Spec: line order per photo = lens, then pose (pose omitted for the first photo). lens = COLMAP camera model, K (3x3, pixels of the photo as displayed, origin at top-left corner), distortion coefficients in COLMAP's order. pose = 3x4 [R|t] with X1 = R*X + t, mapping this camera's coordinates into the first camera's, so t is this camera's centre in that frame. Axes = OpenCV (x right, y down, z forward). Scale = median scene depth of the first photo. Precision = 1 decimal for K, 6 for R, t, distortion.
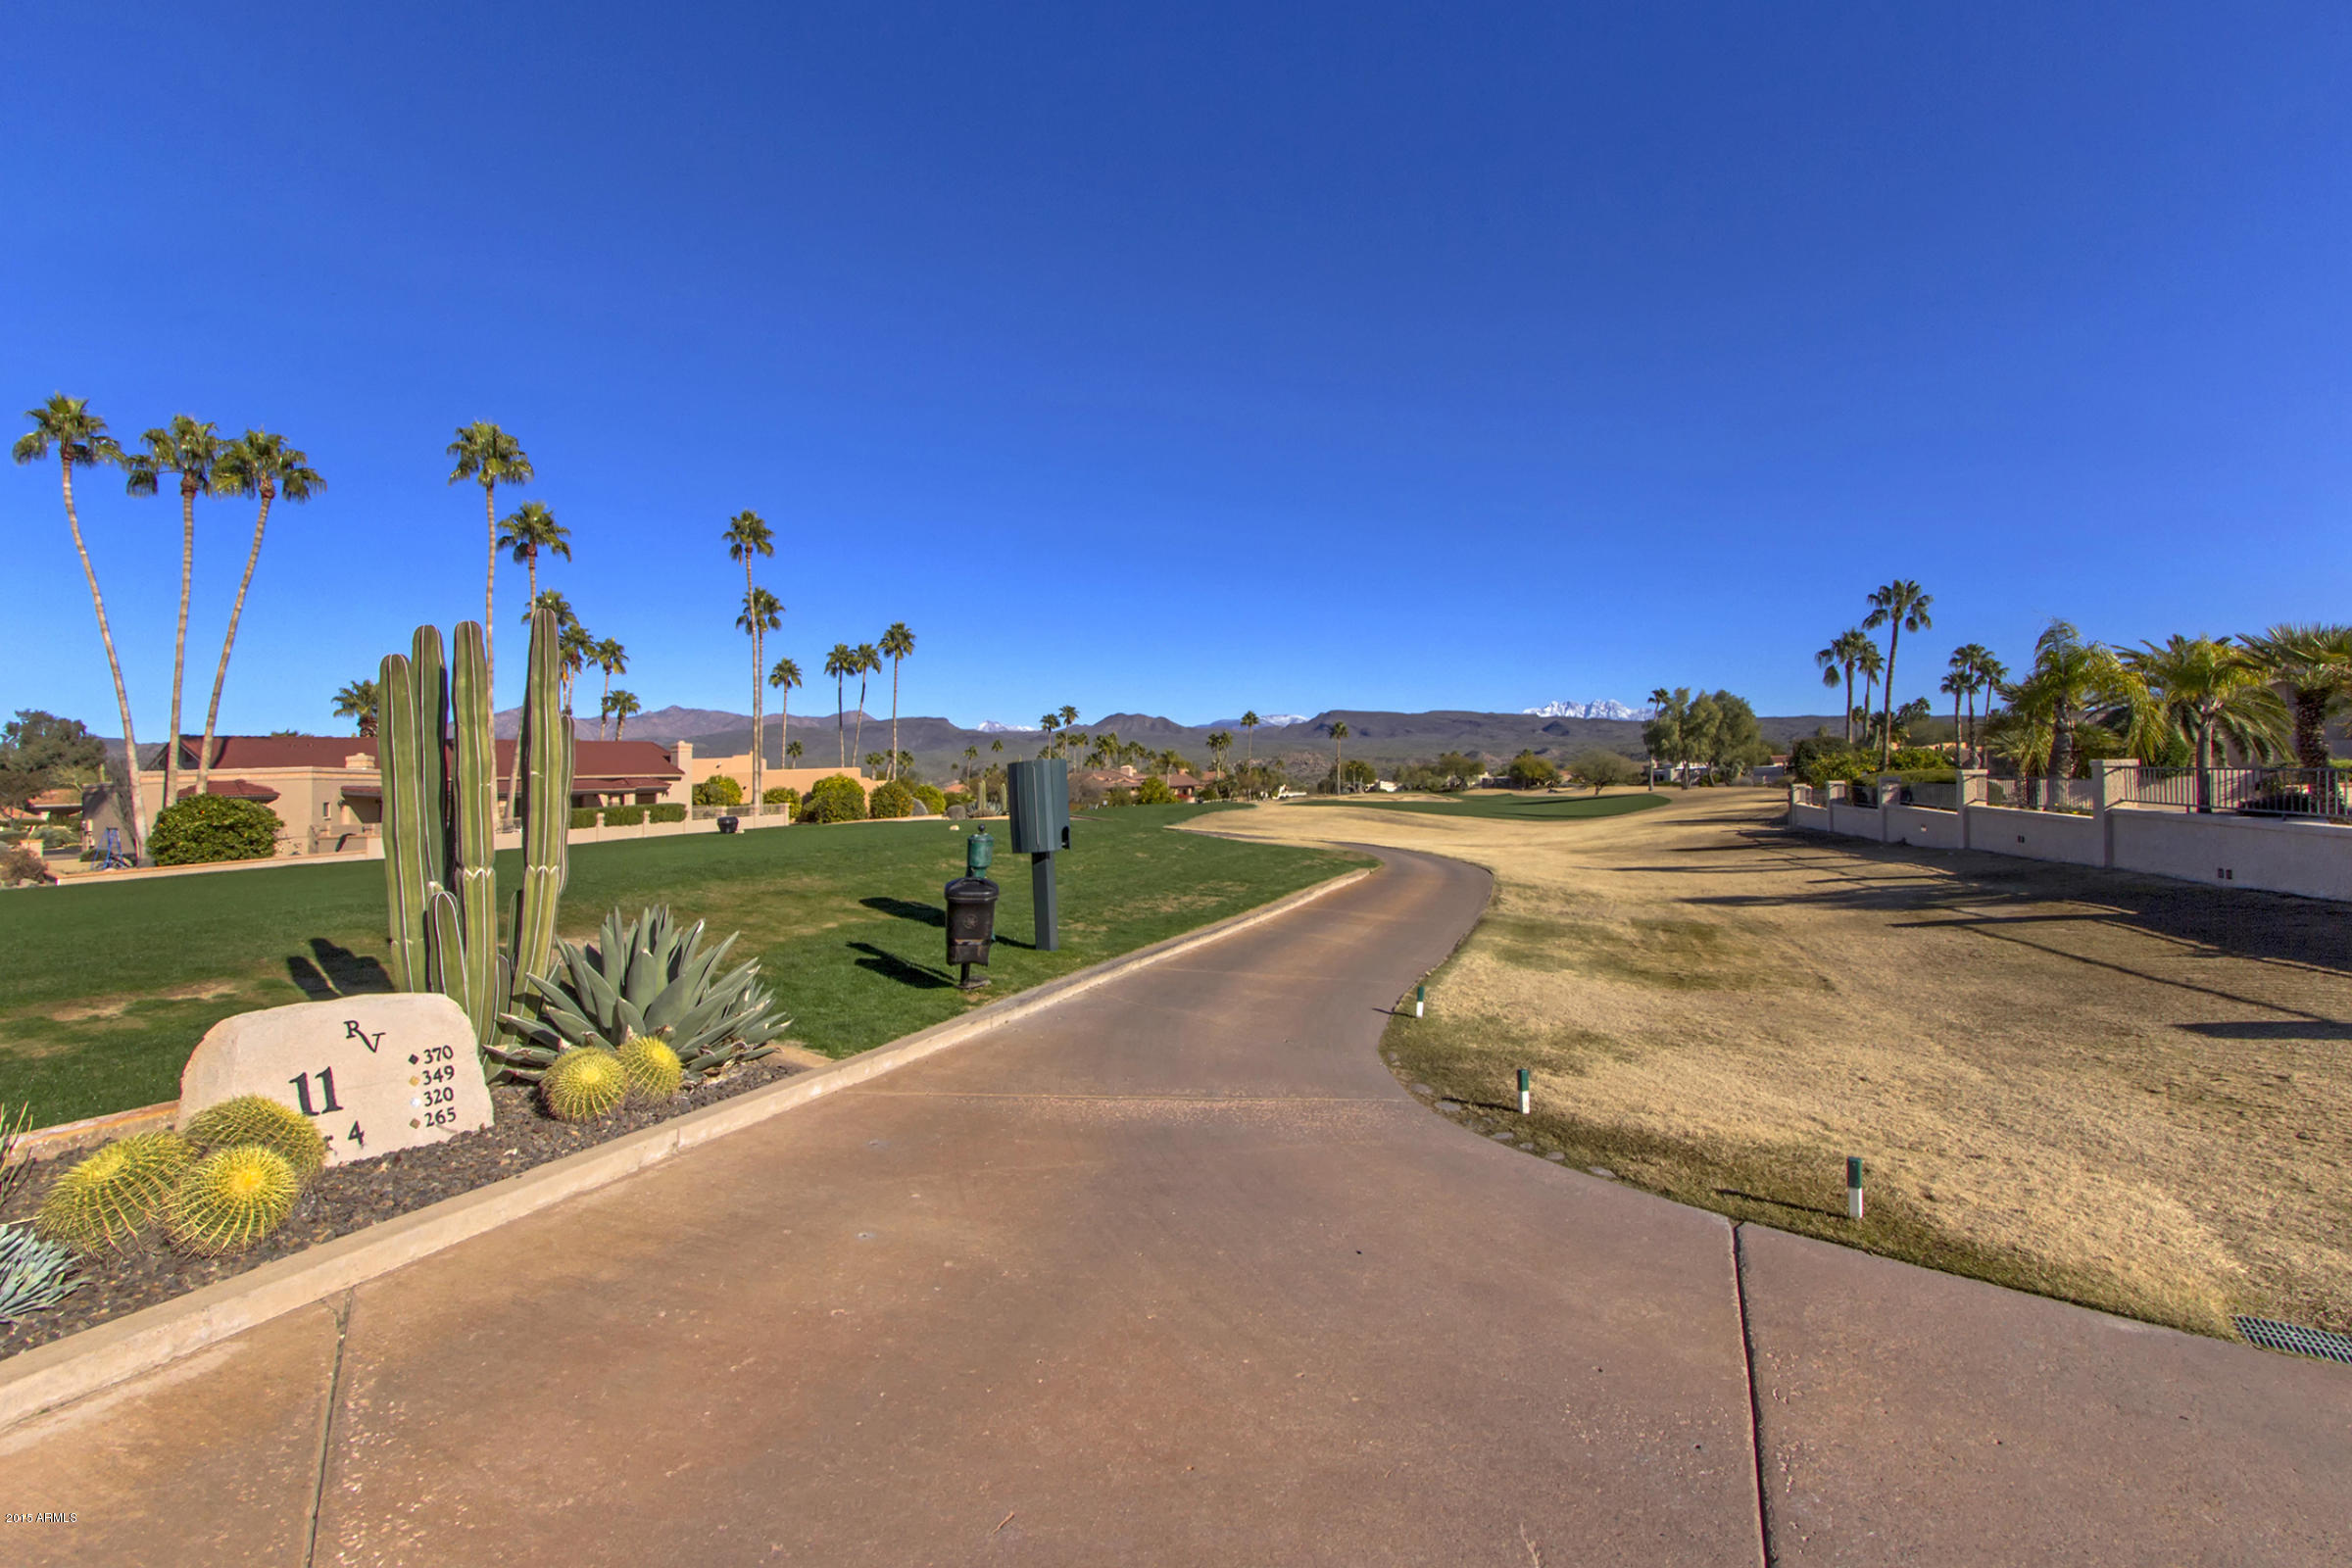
lens RADIAL K [[1142.2, 0, 1118.8], [0, 1142.2, 781.8], [0, 0, 1]] dist [-0.000238, 0.000194]
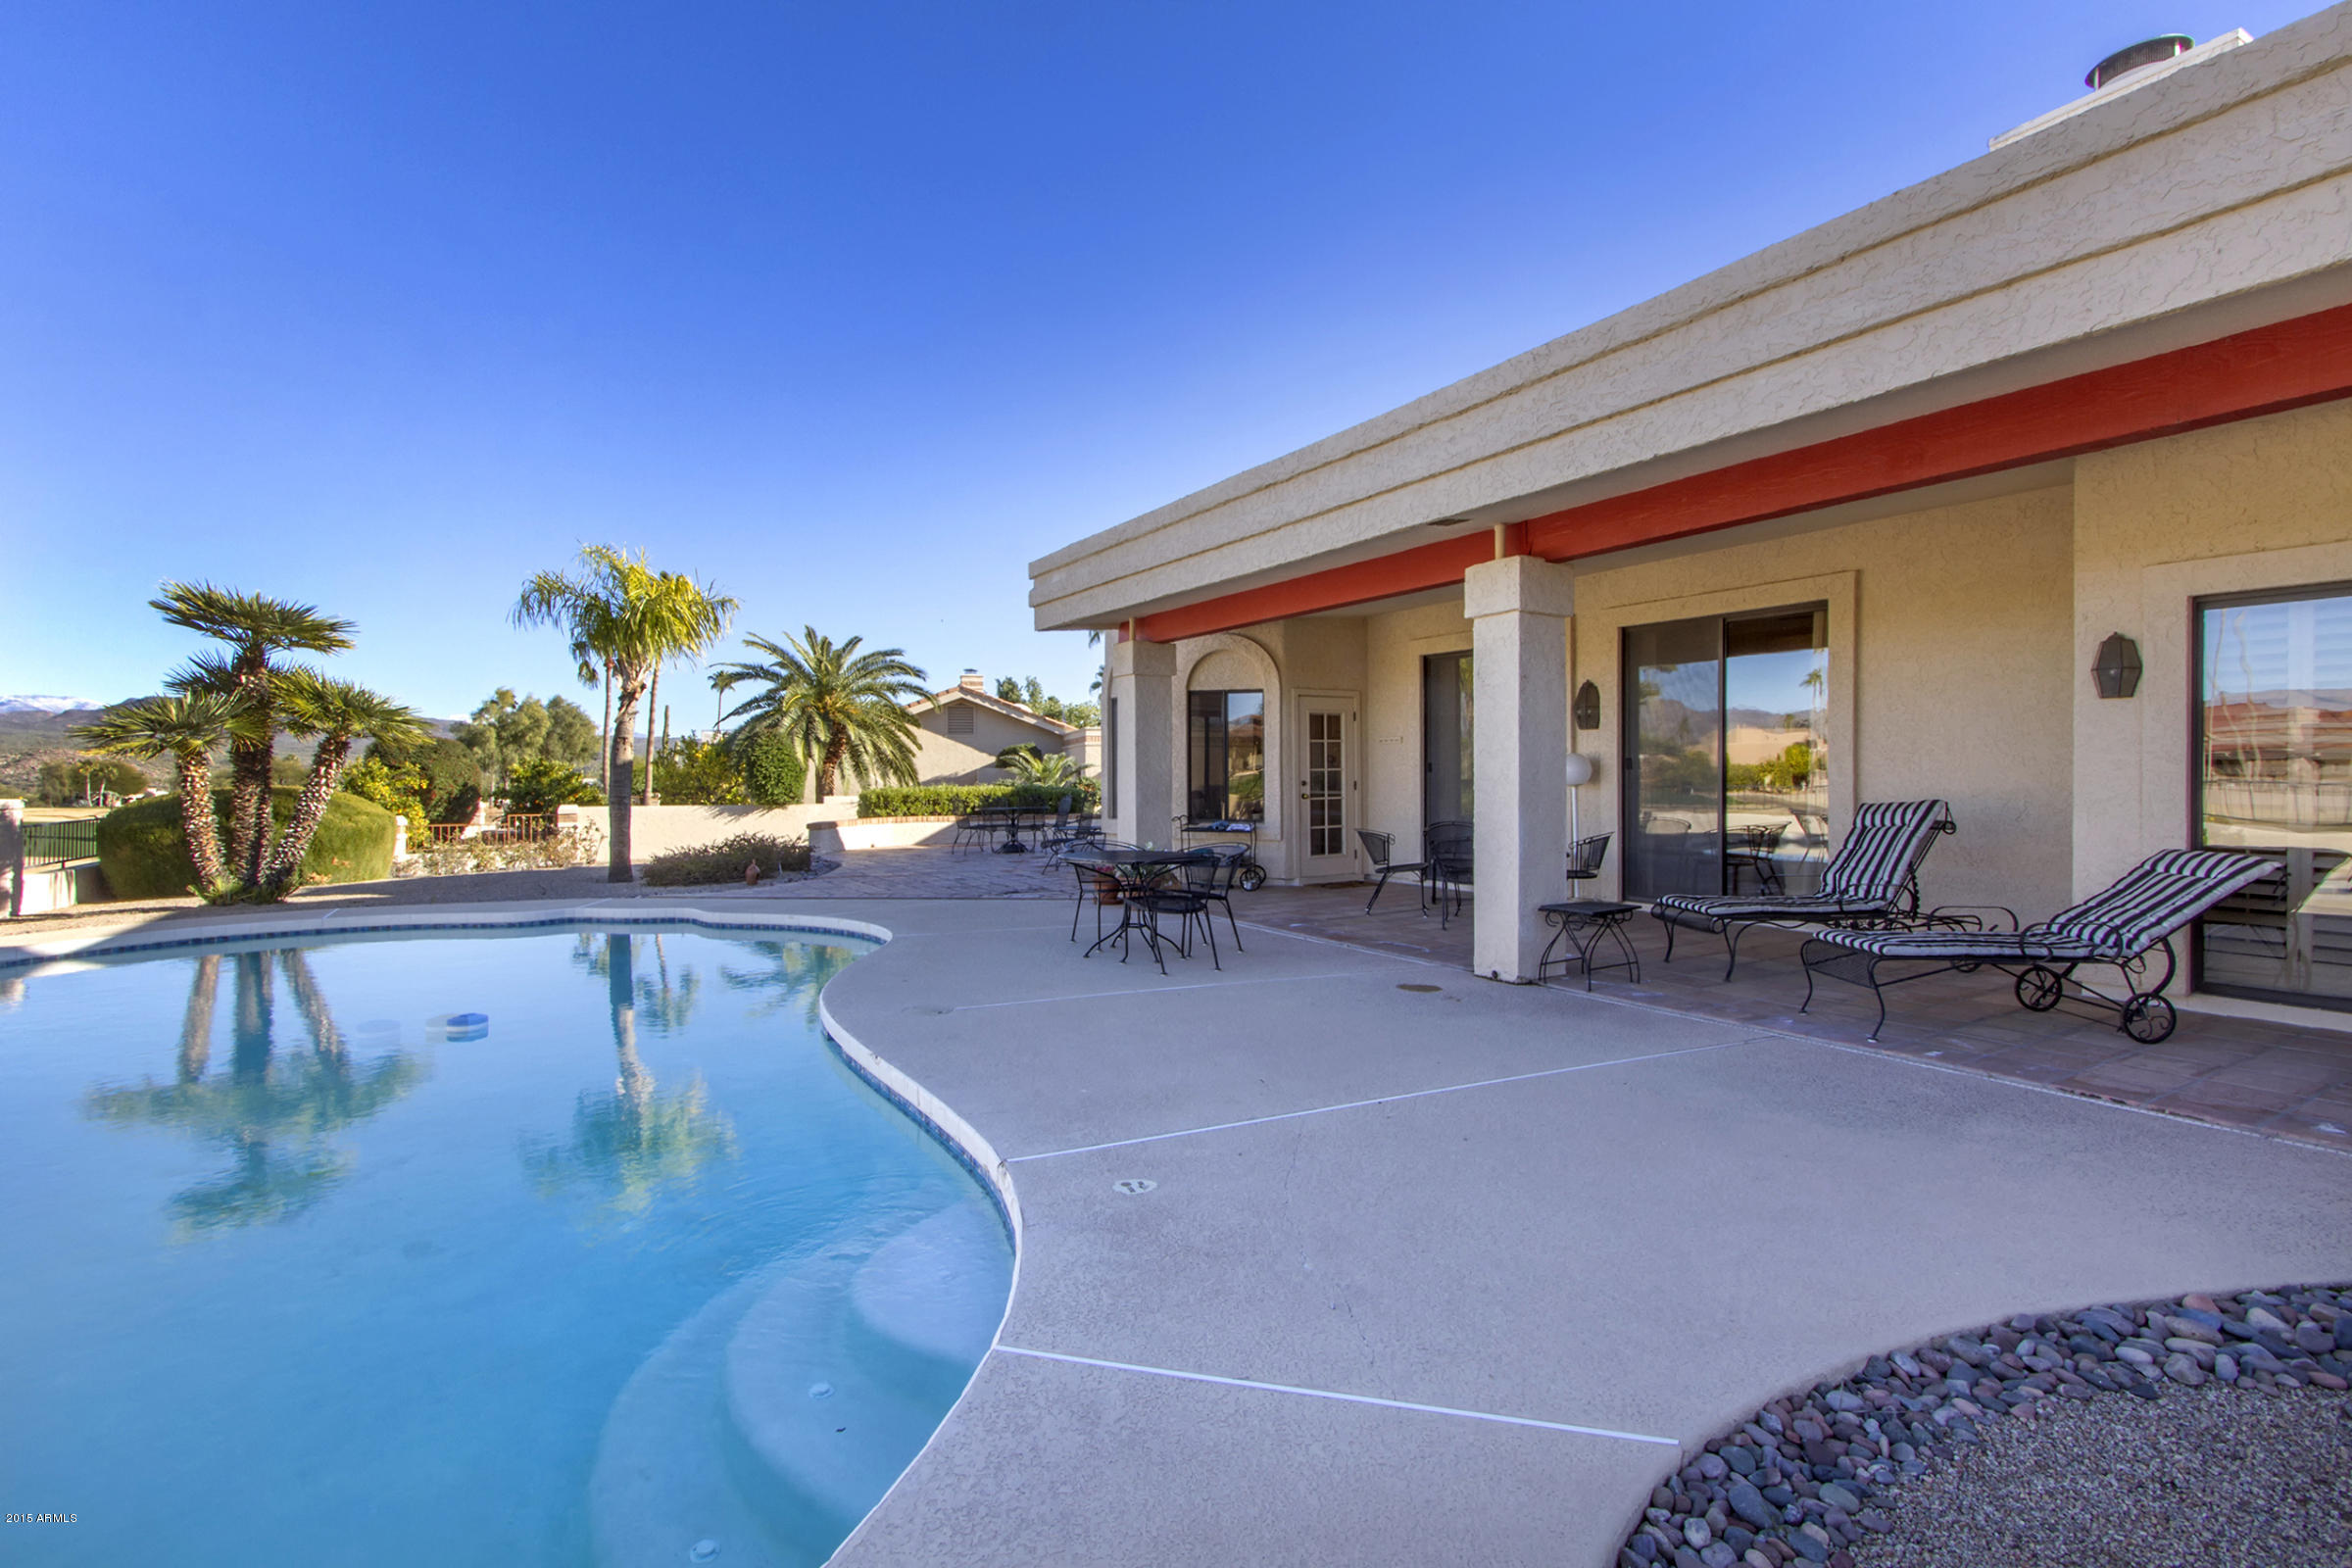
lens RADIAL K [[1069.4, 0, 1167.3], [0, 1069.4, 779.4], [0, 0, 1]] dist [-0.000471, 0.000293]
pose [[0.625415, 0.029845, 0.779721, 0.187164], [-0.016210, 0.999550, -0.025258, -0.002664], [-0.780124, 0.003158, 0.625617, 0.125018]]
